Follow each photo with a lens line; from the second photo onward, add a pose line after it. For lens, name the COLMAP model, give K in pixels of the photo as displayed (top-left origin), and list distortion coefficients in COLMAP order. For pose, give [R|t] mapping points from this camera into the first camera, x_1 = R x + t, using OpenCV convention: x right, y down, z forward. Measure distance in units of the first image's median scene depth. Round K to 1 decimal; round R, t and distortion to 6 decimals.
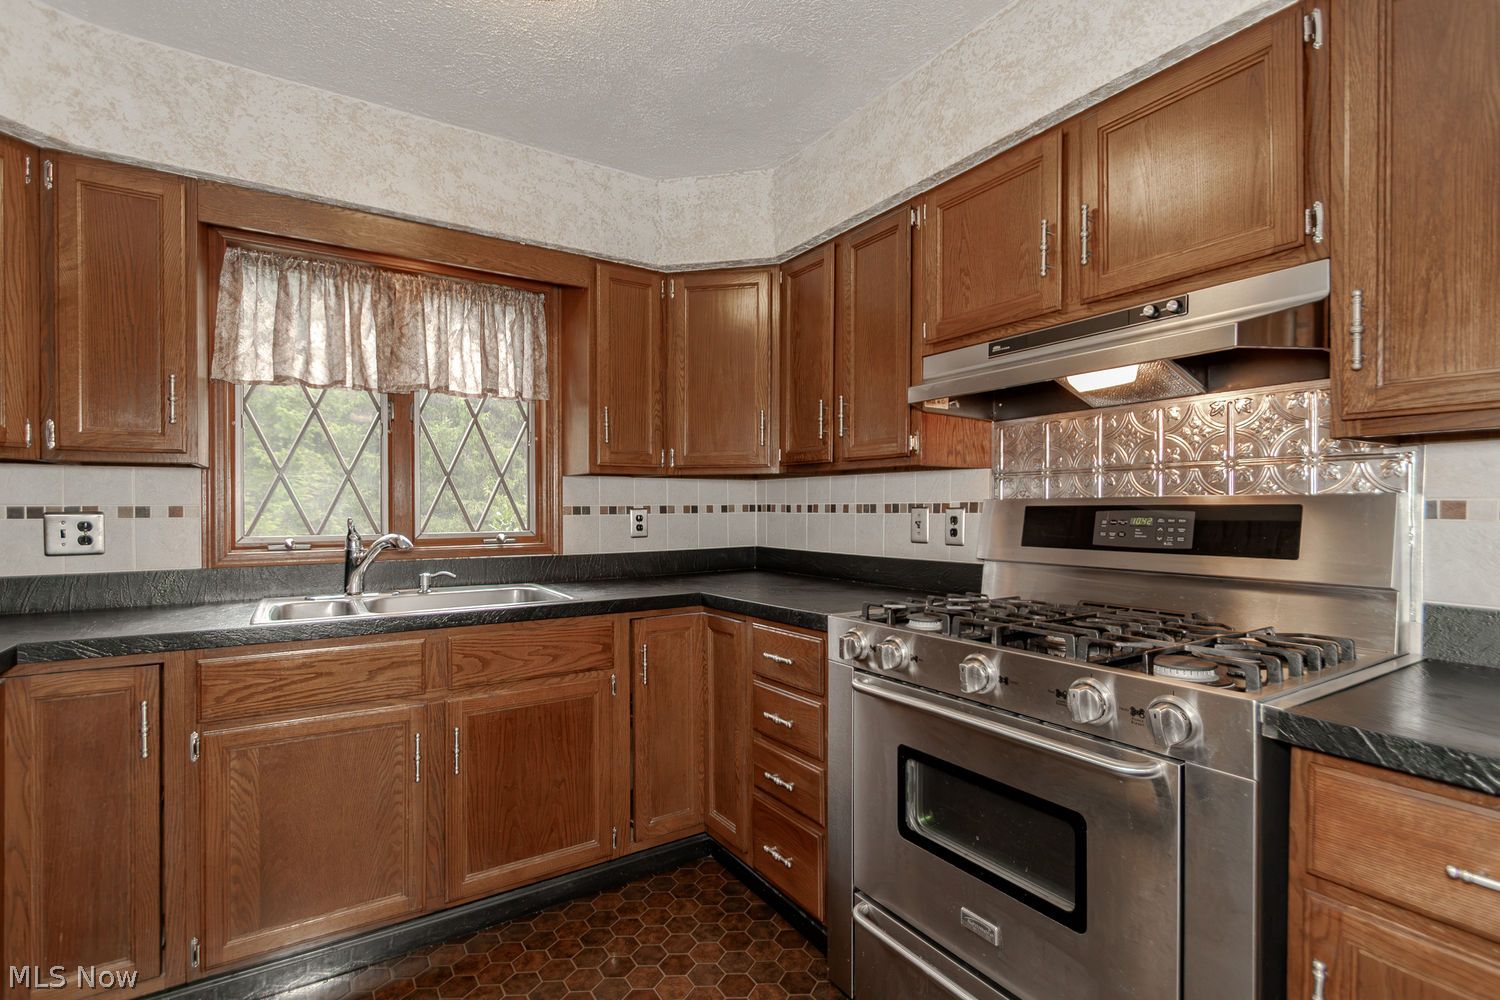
lens RADIAL K [[705.8, 0, 778.4], [0, 705.8, 517.0], [0, 0, 1]] dist [0.001141, -0.008919]
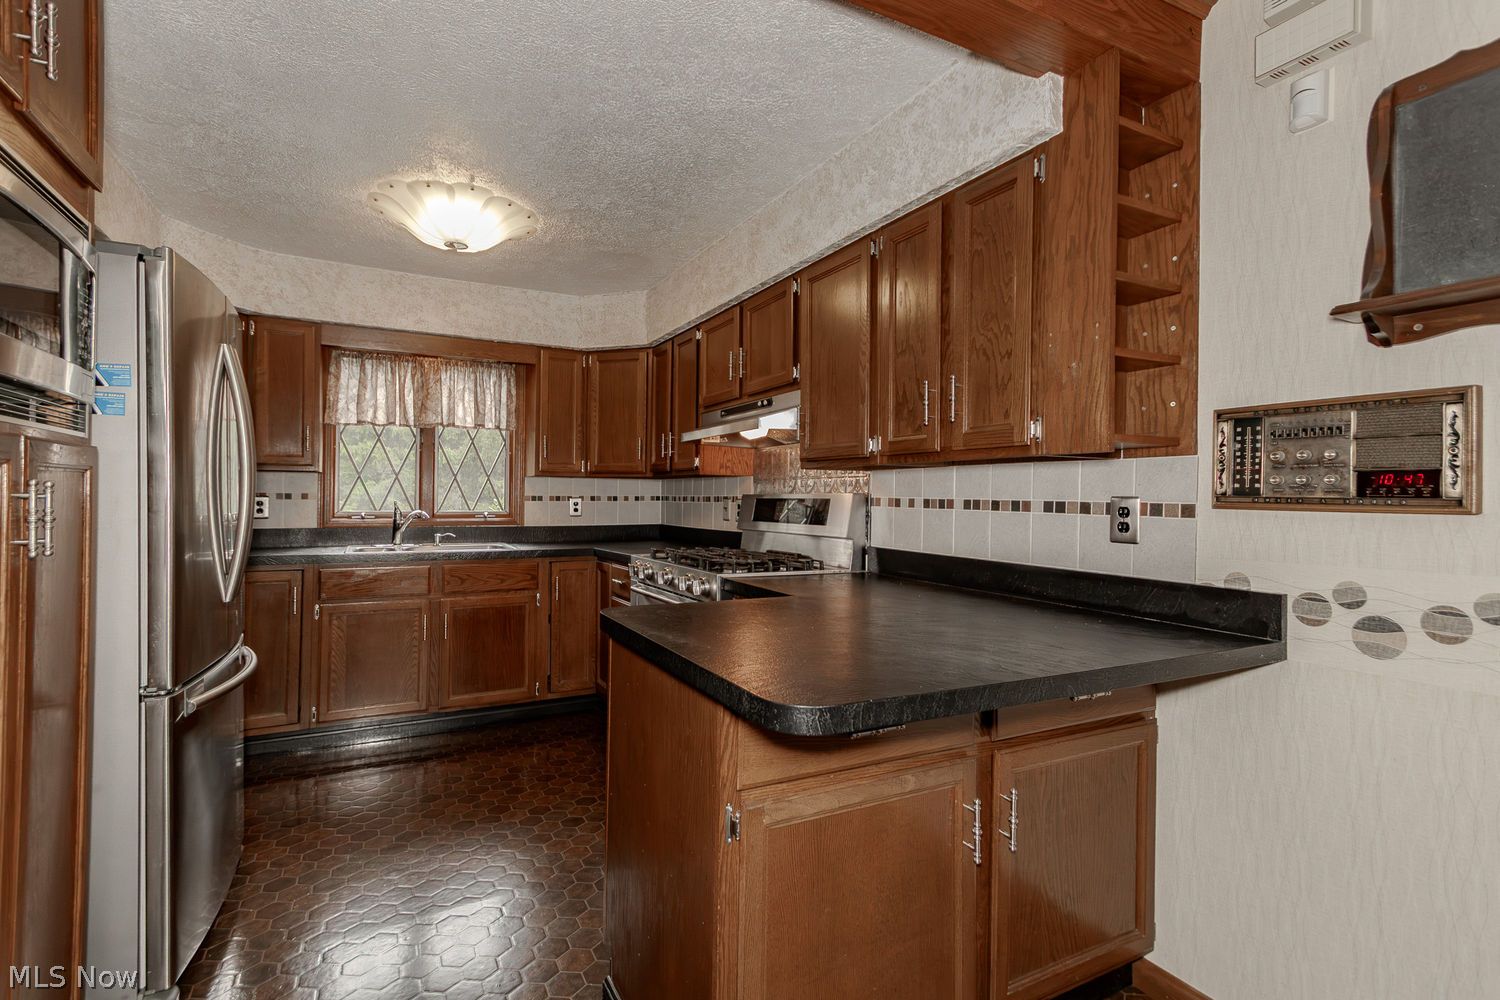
lens RADIAL K [[708.3, 0, 753.6], [0, 708.3, 497.8], [0, 0, 1]] dist [0.000727, 0.000010]
pose [[0.994686, 0.011861, -0.102273, 0.450918], [-0.013239, 0.999830, -0.012803, 0.004305], [0.102103, 0.014089, 0.994674, -0.653331]]
